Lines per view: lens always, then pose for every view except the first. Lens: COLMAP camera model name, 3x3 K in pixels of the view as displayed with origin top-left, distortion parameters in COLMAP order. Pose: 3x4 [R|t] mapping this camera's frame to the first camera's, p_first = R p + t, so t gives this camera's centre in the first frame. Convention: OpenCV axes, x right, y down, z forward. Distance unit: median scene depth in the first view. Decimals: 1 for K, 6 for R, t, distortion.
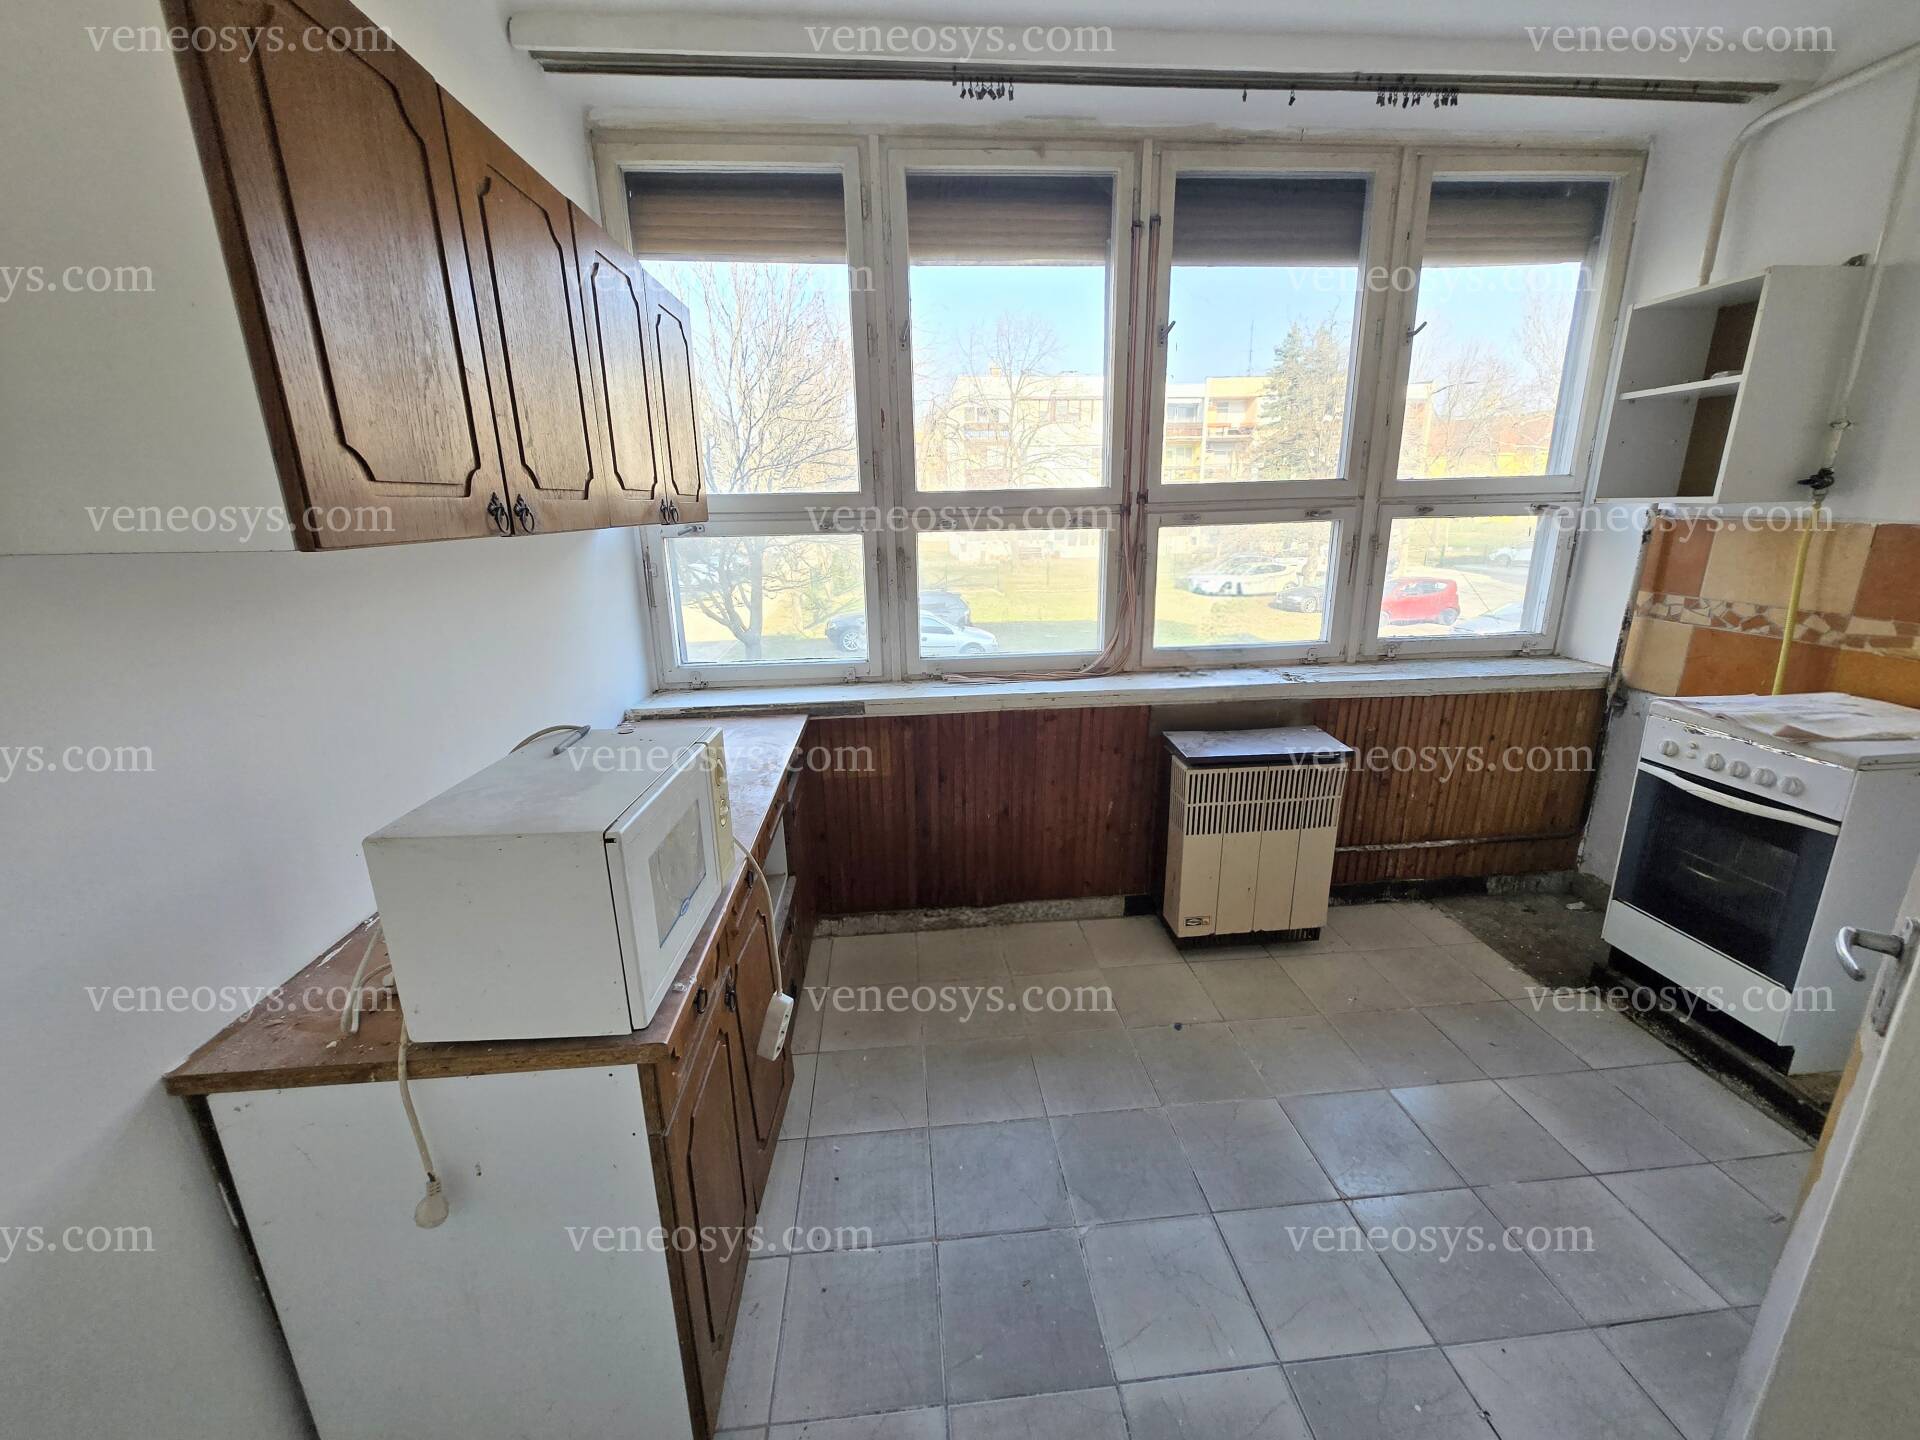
lens RADIAL K [[749.5, 0, 963.1], [0, 749.5, 714.8], [0, 0, 1]] dist [-0.001134, 0.000259]
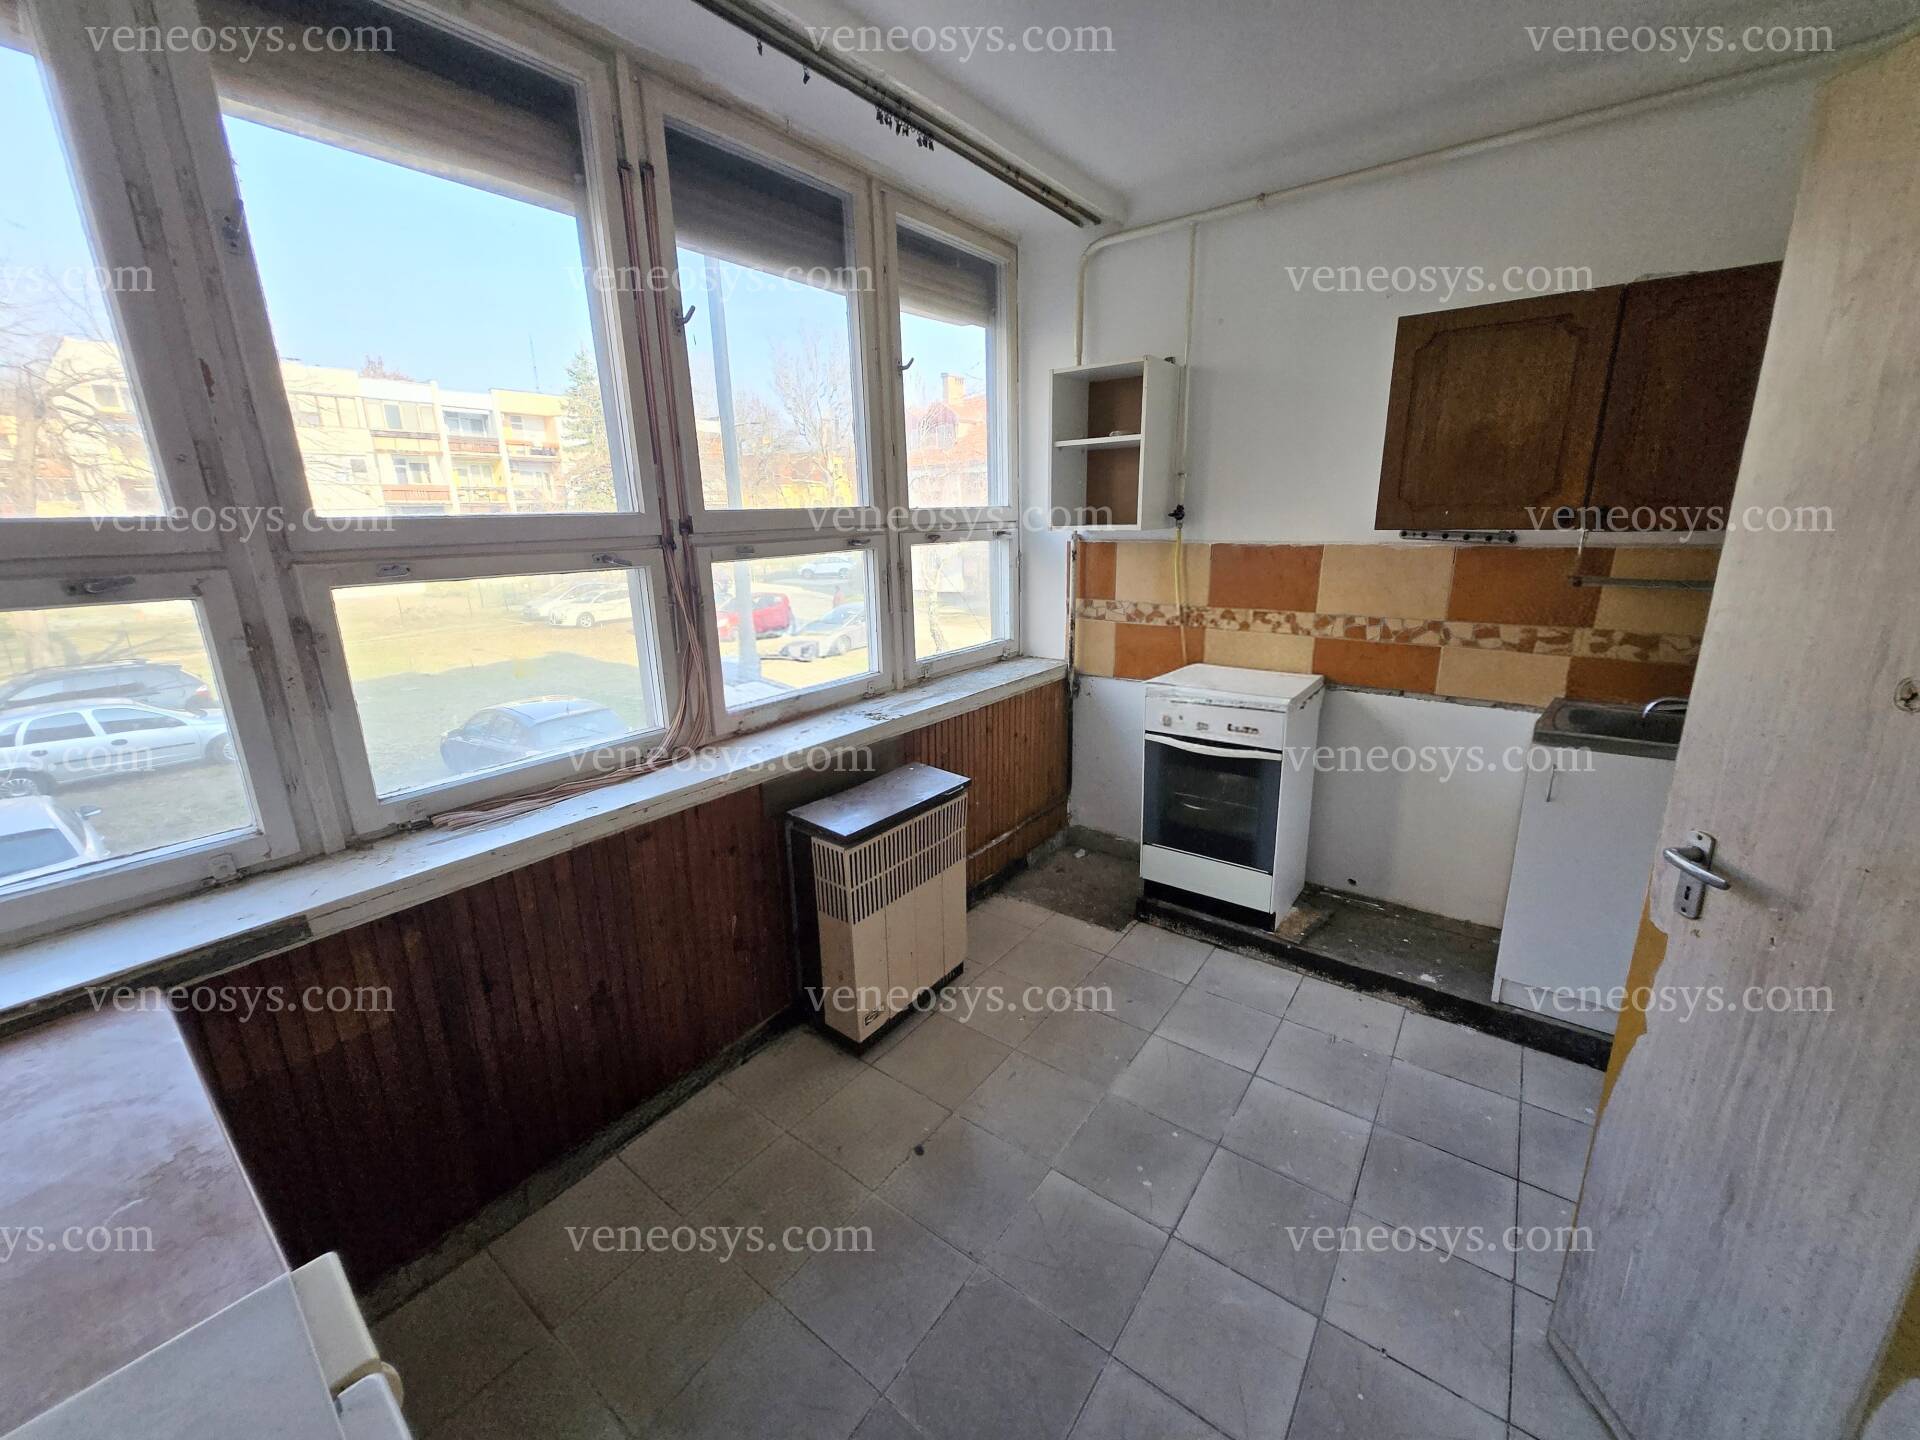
lens RADIAL K [[749.5, 0, 963.1], [0, 749.5, 714.8], [0, 0, 1]] dist [-0.001134, 0.000259]
pose [[0.671269, -0.184120, 0.717982, -0.170378], [0.205393, 0.976930, 0.058494, -0.088769], [-0.712188, 0.108203, 0.693599, 0.286316]]
